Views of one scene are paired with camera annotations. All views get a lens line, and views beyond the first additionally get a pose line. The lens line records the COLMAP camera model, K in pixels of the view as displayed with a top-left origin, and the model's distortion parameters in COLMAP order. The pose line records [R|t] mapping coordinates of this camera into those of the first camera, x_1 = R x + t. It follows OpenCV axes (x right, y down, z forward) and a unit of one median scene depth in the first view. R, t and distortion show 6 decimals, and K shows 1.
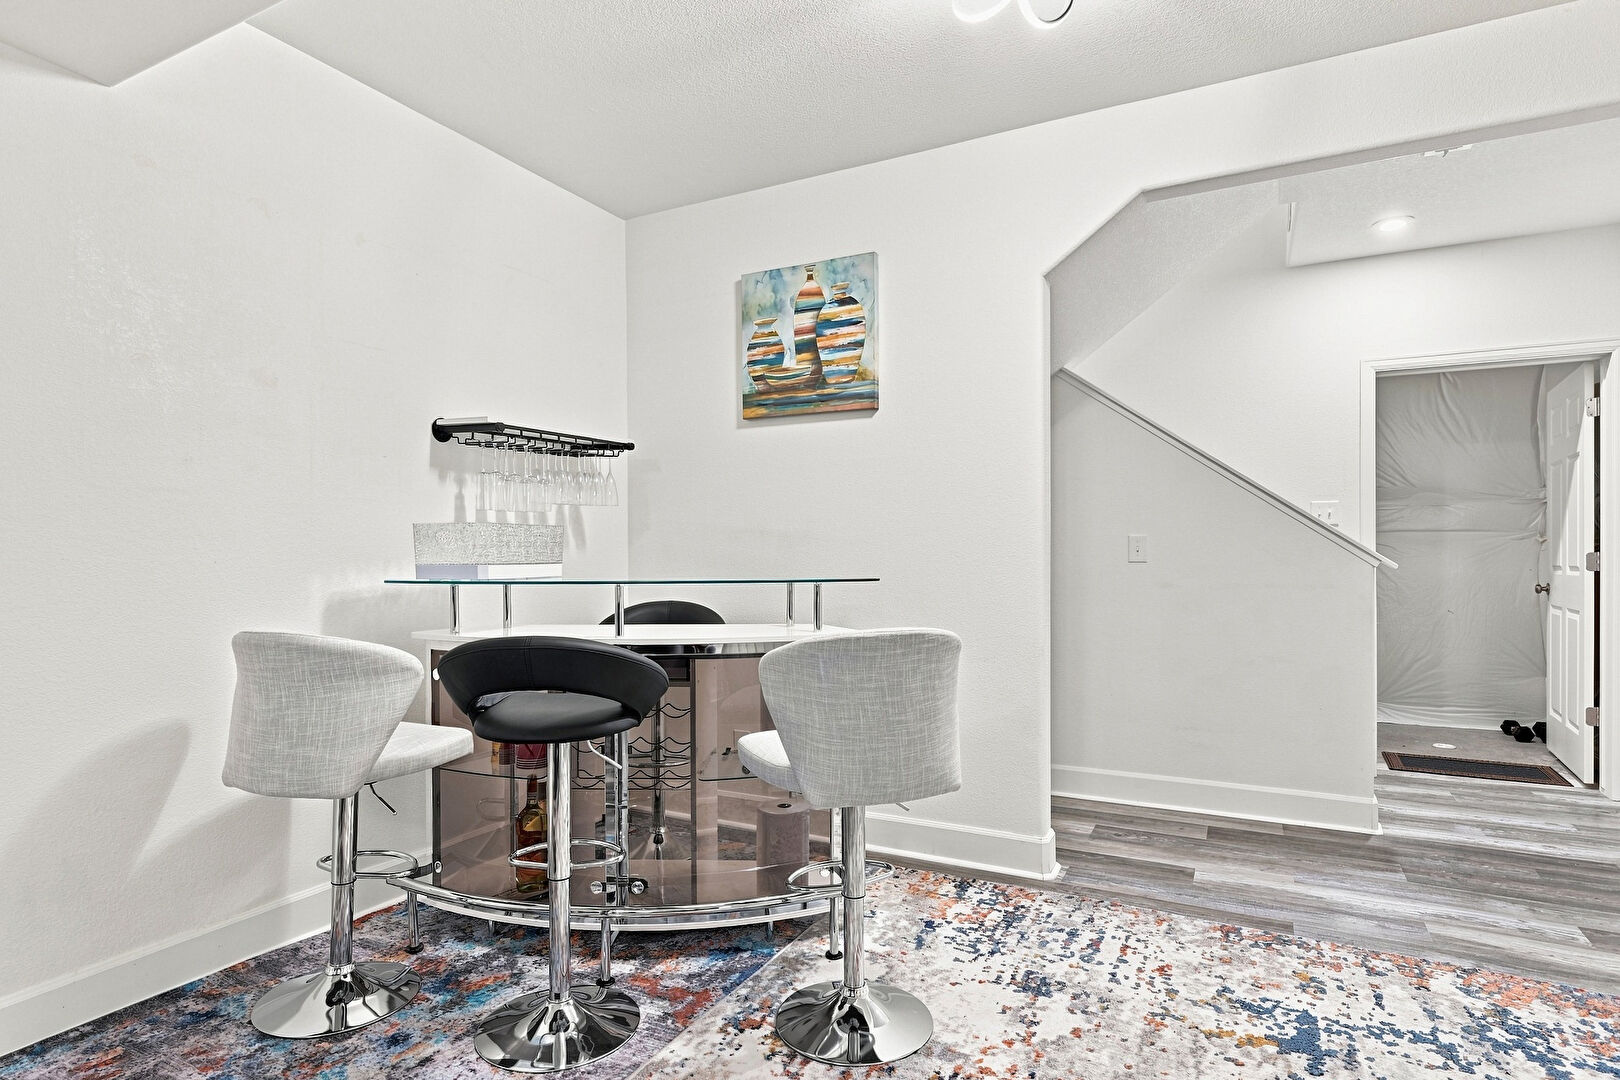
lens RADIAL K [[882.9, 0, 810.0], [0, 882.9, 540.0], [0, 0, 1]] dist [-0.003005, 0.000094]
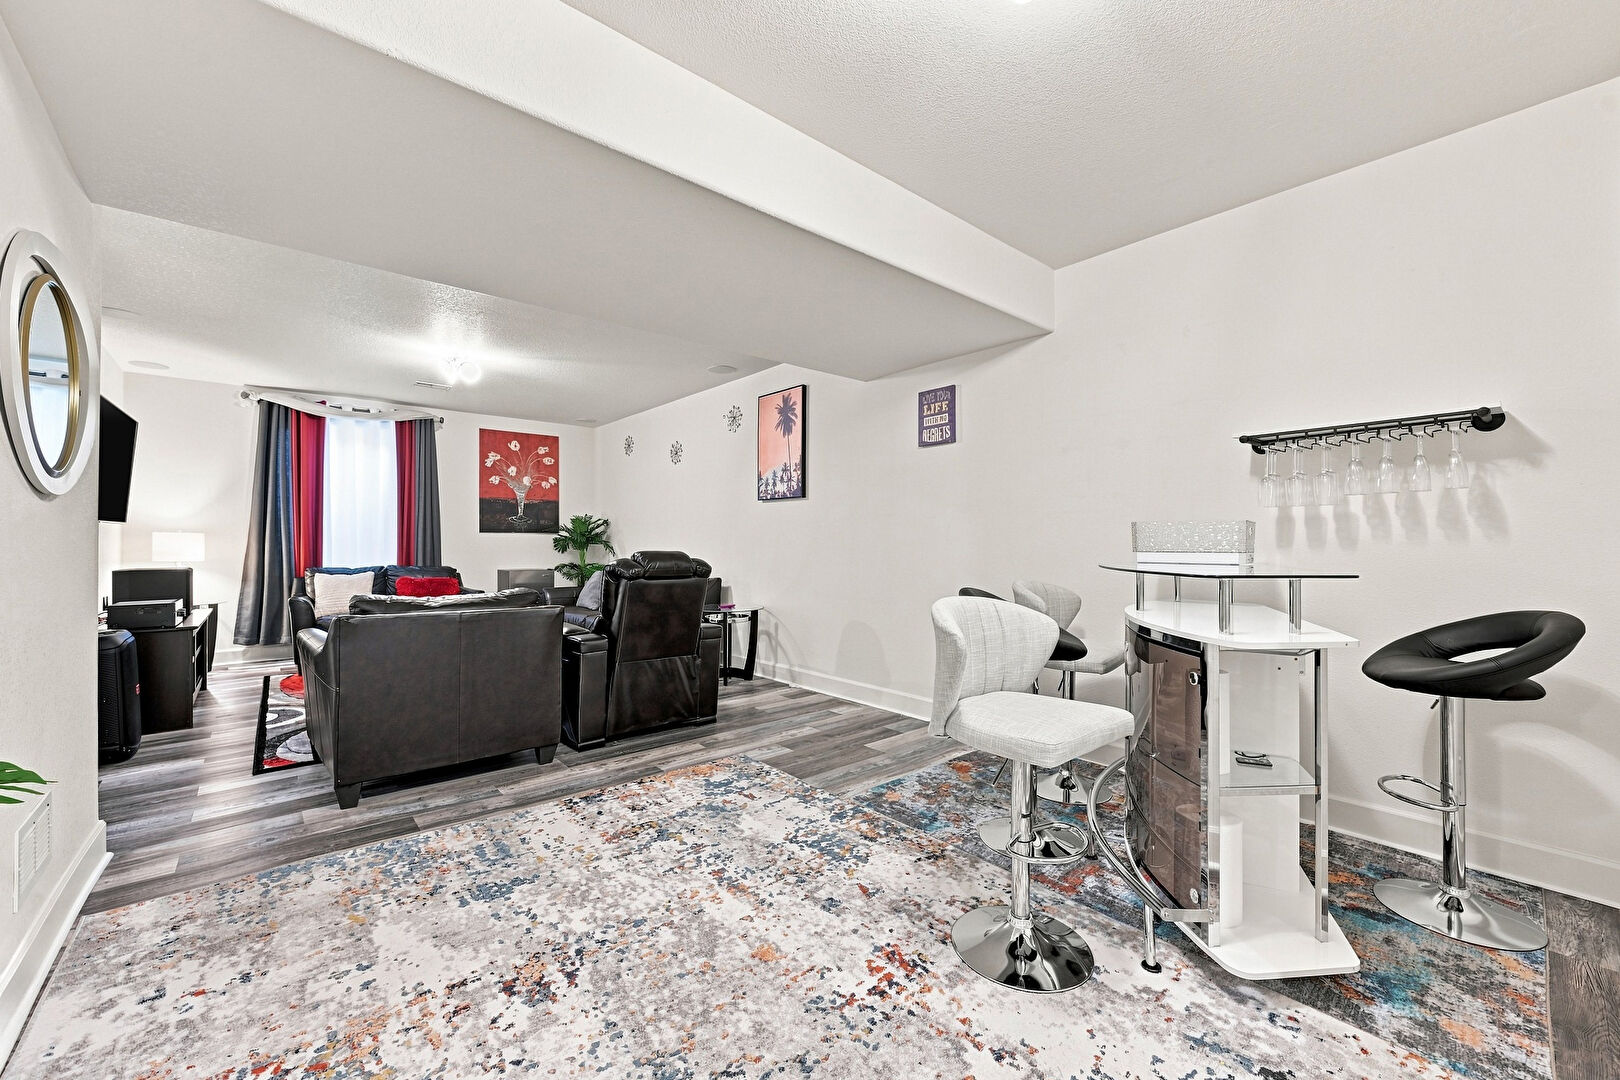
lens RADIAL K [[650.4, 0, 810.0], [0, 650.4, 540.0], [0, 0, 1]] dist [0.001210, 0.000094]
pose [[-0.361607, 0.007671, -0.932299, 0.830153], [-0.002355, 0.999955, 0.009141, 0.003597], [0.932328, 0.005501, -0.361573, 0.924302]]
